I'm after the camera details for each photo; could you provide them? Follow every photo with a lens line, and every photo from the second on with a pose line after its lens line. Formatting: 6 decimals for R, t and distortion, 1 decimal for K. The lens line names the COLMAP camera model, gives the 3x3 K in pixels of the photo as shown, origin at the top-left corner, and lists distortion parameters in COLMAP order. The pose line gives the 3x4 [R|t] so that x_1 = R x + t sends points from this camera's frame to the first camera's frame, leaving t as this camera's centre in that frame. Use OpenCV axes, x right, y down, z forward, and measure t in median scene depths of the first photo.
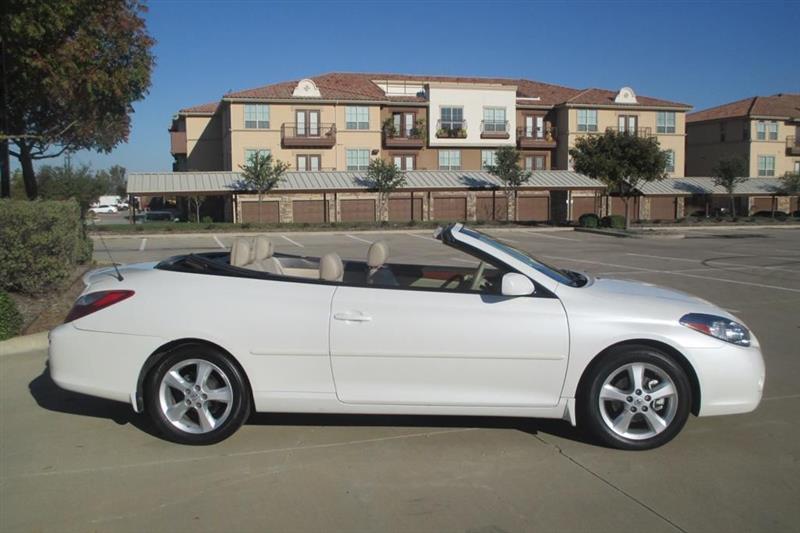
lens RADIAL K [[842.7, 0, 398.3], [0, 842.7, 265.8], [0, 0, 1]] dist [-0.047120, 0.006611]
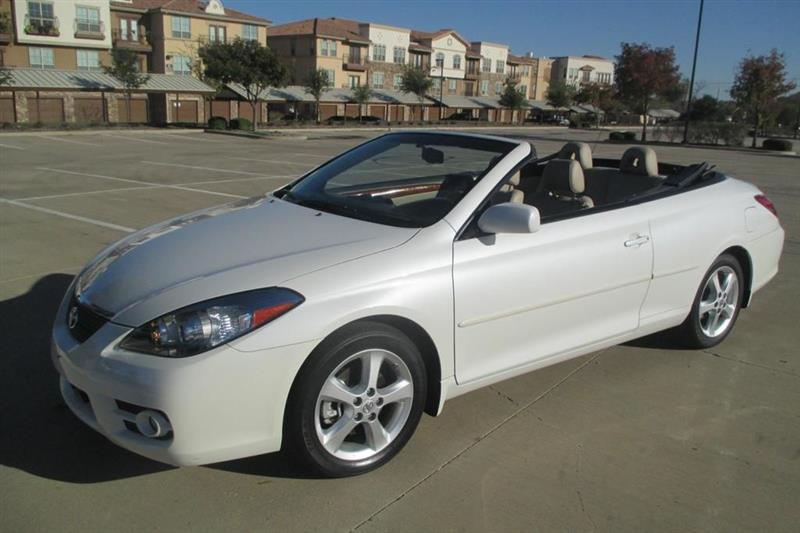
lens RADIAL K [[707.5, 0, 391.4], [0, 707.5, 266.9], [0, 0, 1]] dist [-0.022215, -0.015038]
pose [[0.813464, -0.104956, 0.572066, -0.103481], [0.018882, 0.987830, 0.154386, -0.005340], [-0.581308, -0.114786, 0.805546, 0.088675]]
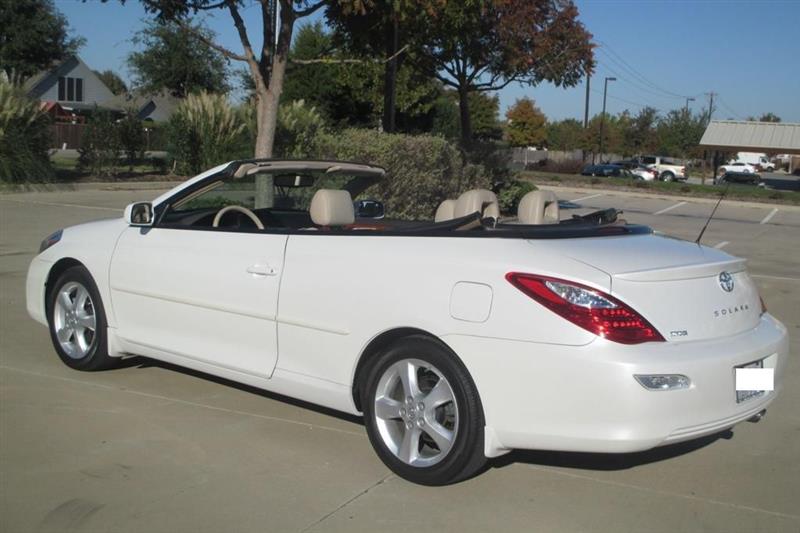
lens RADIAL K [[1073.5, 0, 402.6], [0, 1073.5, 265.1], [0, 0, 1]] dist [-0.039160, -0.038519]
pose [[0.733677, 0.135487, -0.665853, 0.129713], [-0.123254, 0.990200, 0.065675, -0.004850], [0.668226, 0.033885, 0.743186, 0.051251]]
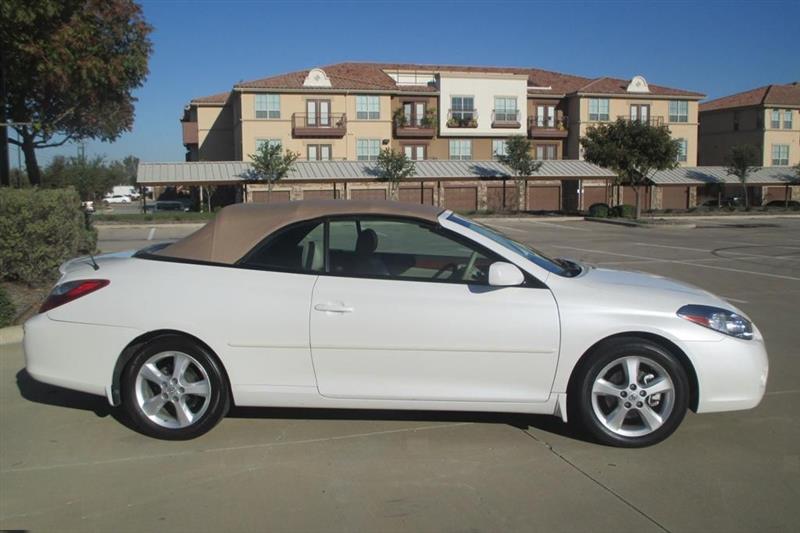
lens RADIAL K [[835.9, 0, 398.0], [0, 835.9, 263.0], [0, 0, 1]] dist [-0.043079, 0.010558]
pose [[0.999823, 0.000938, -0.018769, 0.005903], [-0.000776, 0.999962, 0.008660, 0.000203], [0.018777, -0.008644, 0.999786, 0.007909]]
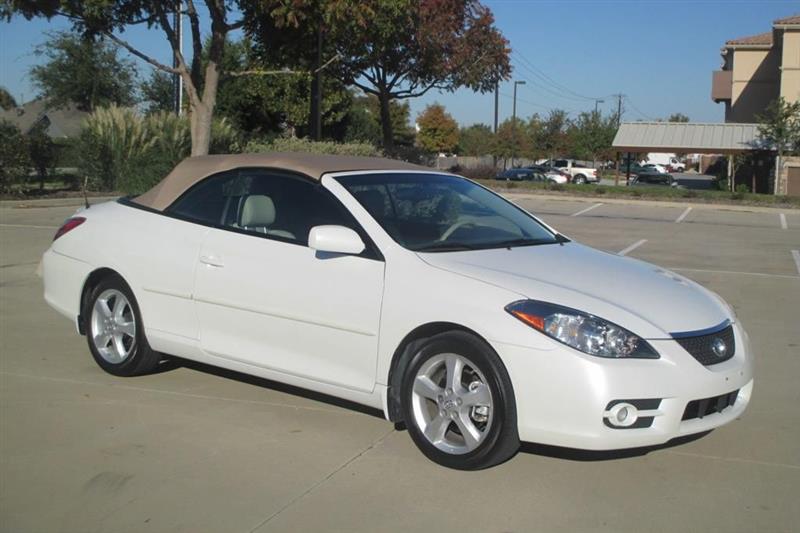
lens RADIAL K [[1131.7, 0, 399.0], [0, 1131.7, 267.4], [0, 0, 1]] dist [-0.034431, -0.071575]
pose [[0.792413, 0.101404, -0.601497, 0.139965], [-0.093660, 0.994619, 0.044292, -0.001101], [0.602752, 0.021239, 0.797646, 0.020718]]
